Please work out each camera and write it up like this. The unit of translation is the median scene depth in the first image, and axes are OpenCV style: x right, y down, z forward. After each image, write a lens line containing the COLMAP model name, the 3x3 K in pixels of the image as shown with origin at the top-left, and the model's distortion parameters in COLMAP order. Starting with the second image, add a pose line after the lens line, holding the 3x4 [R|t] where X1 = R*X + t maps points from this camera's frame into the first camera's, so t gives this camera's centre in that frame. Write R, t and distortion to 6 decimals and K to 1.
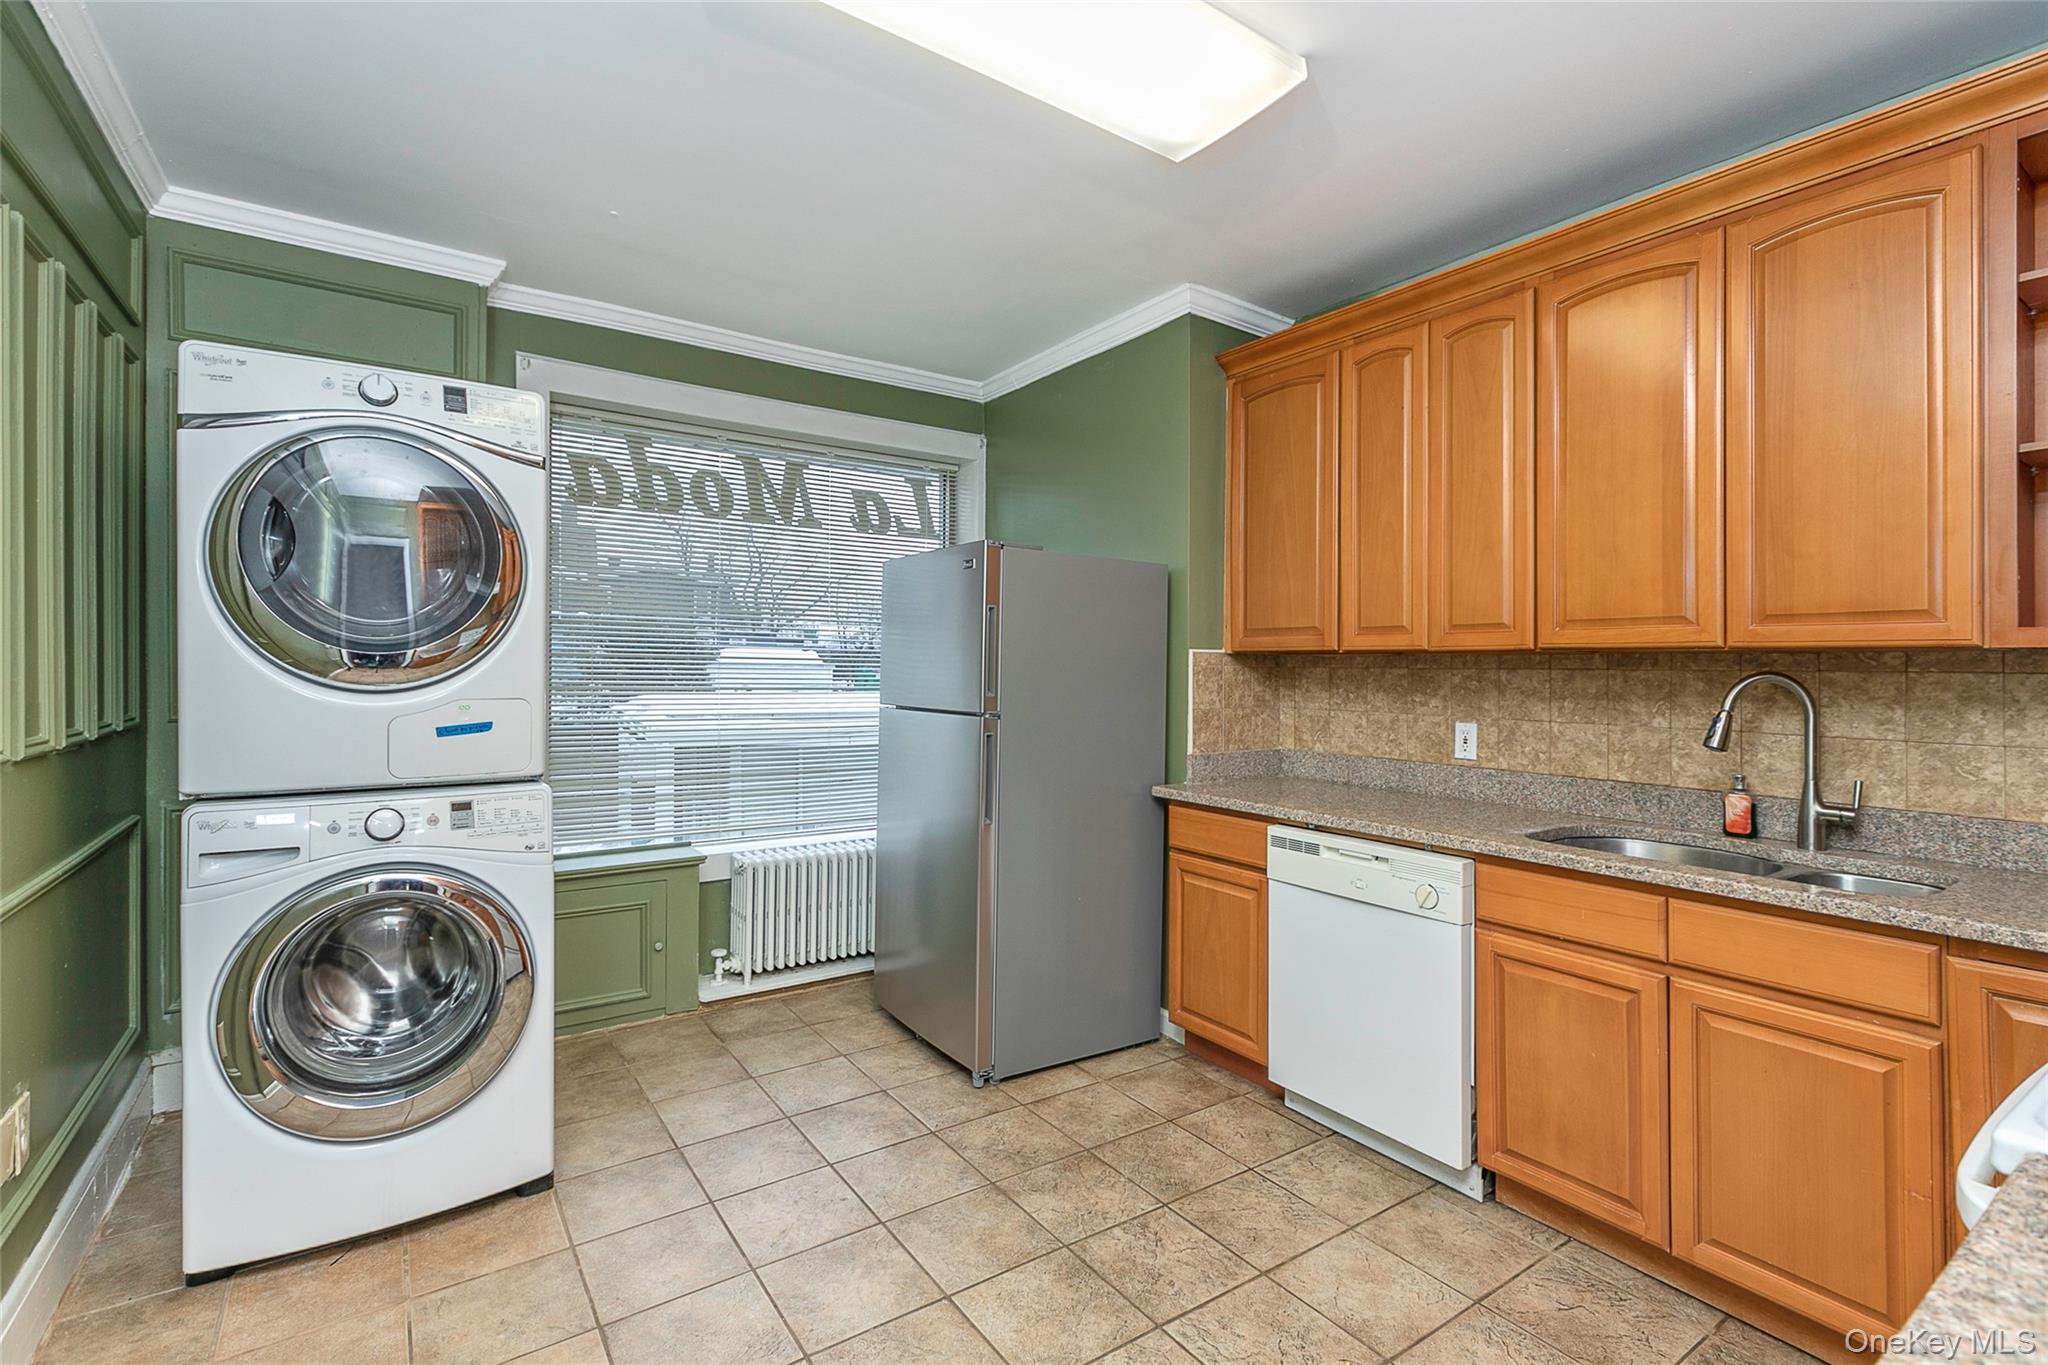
lens RADIAL K [[924.1, 0, 1021.3], [0, 924.1, 669.7], [0, 0, 1]] dist [-0.000796, 0.000173]
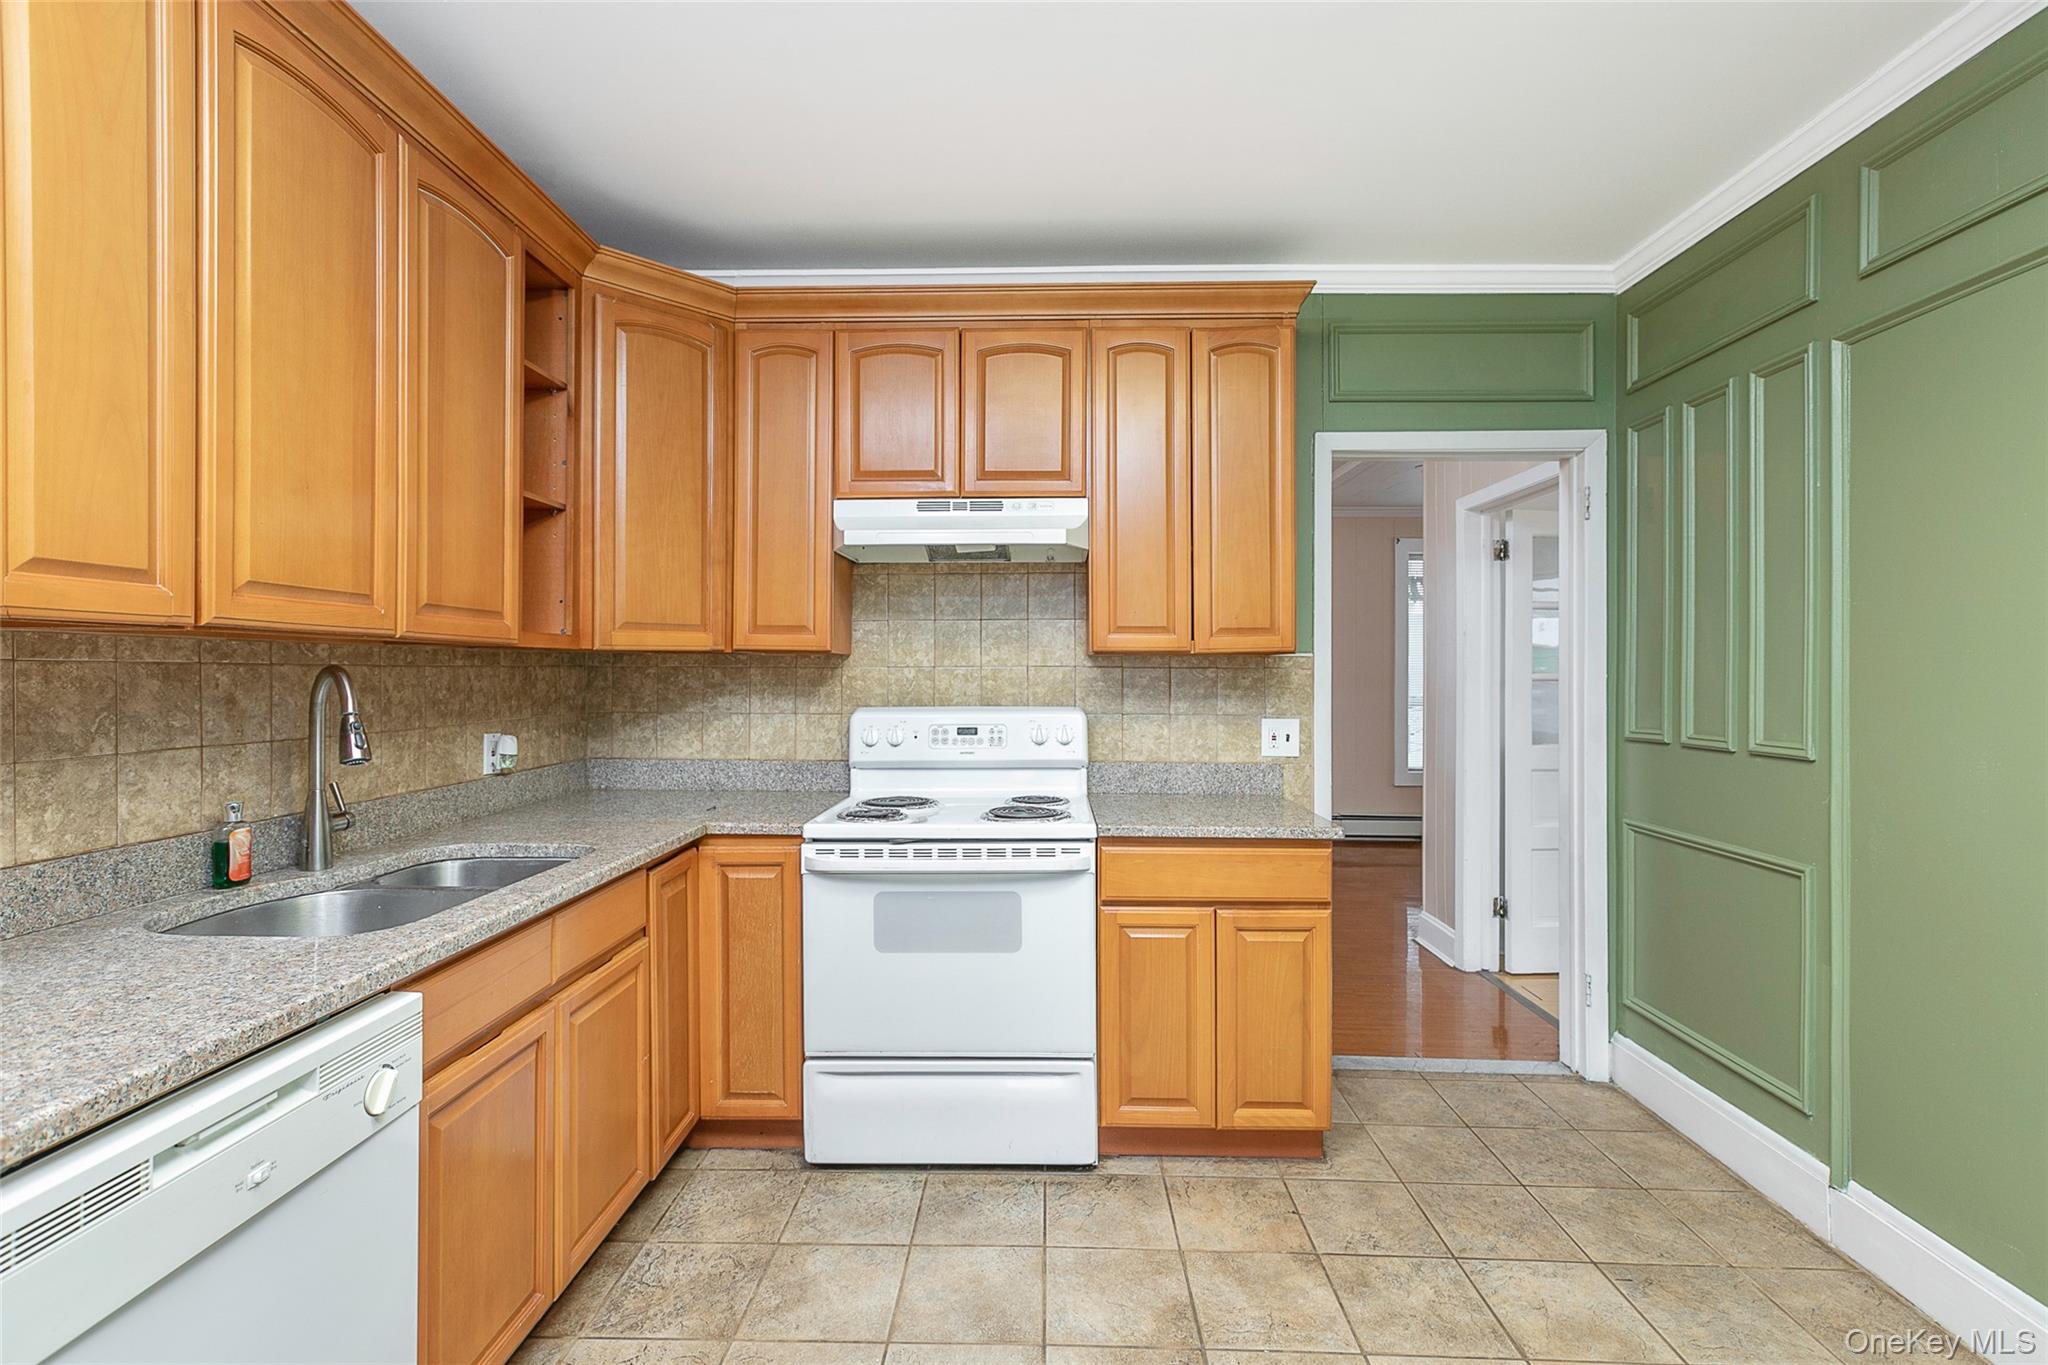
lens RADIAL K [[924.1, 0, 1021.3], [0, 924.1, 669.7], [0, 0, 1]] dist [-0.000796, 0.000173]
pose [[-0.812830, -0.011633, 0.582384, -0.146483], [-0.011985, 0.999923, 0.003245, -0.003287], [-0.582377, -0.004342, -0.812907, 1.034885]]
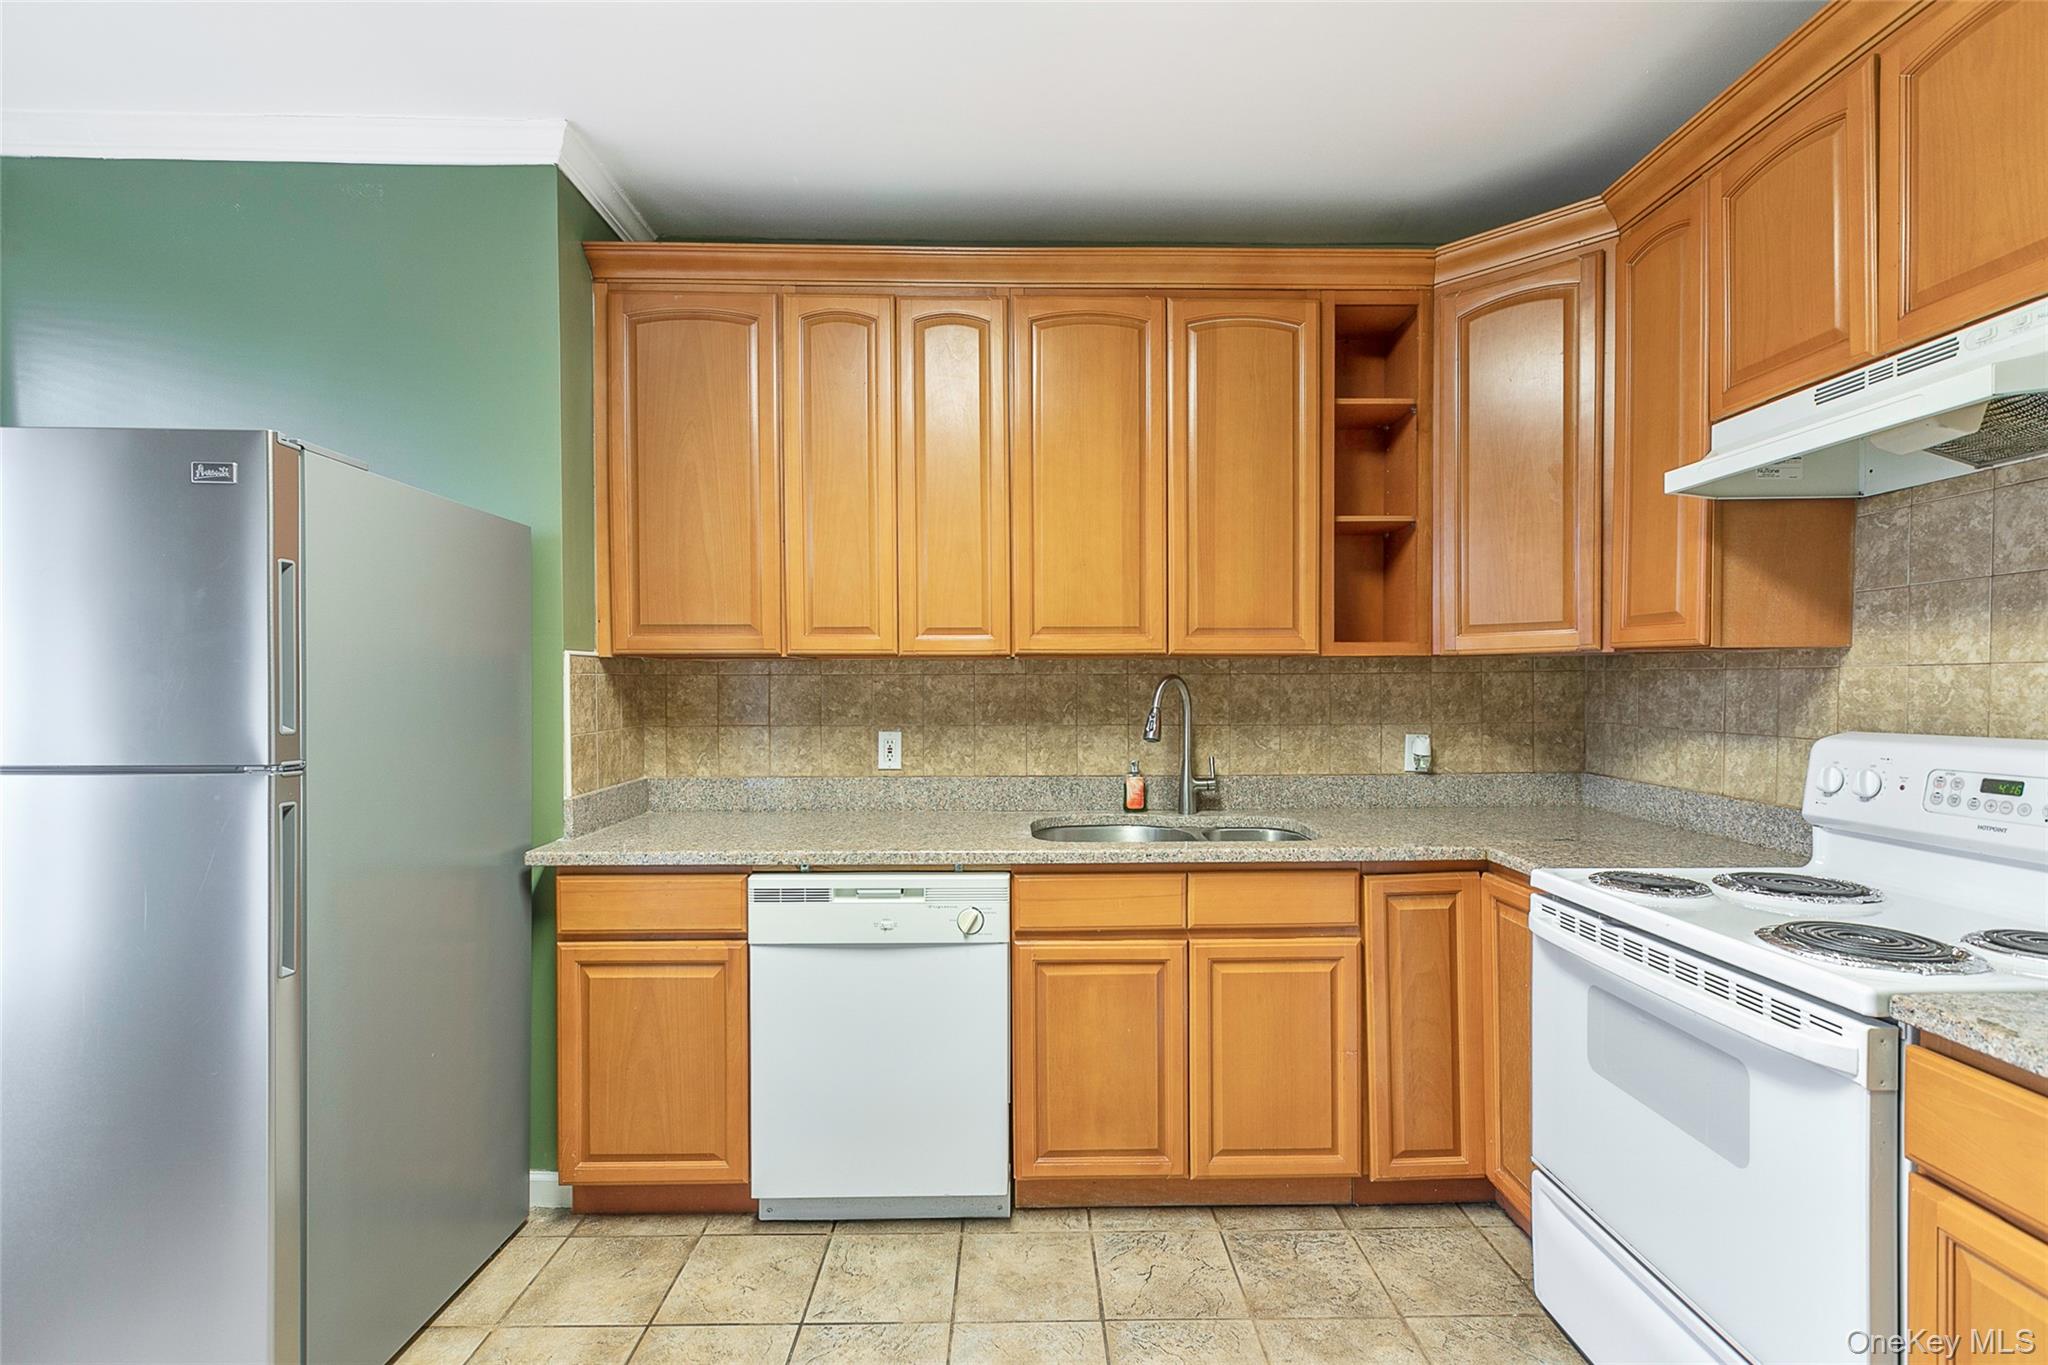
lens RADIAL K [[926.9, 0, 1026.4], [0, 926.9, 689.6], [0, 0, 1]] dist [-0.003013, -0.000088]
pose [[0.550737, -0.021475, 0.834403, -0.256777], [0.009934, 0.999767, 0.019174, -0.002767], [-0.834620, -0.002271, 0.550822, 0.378323]]
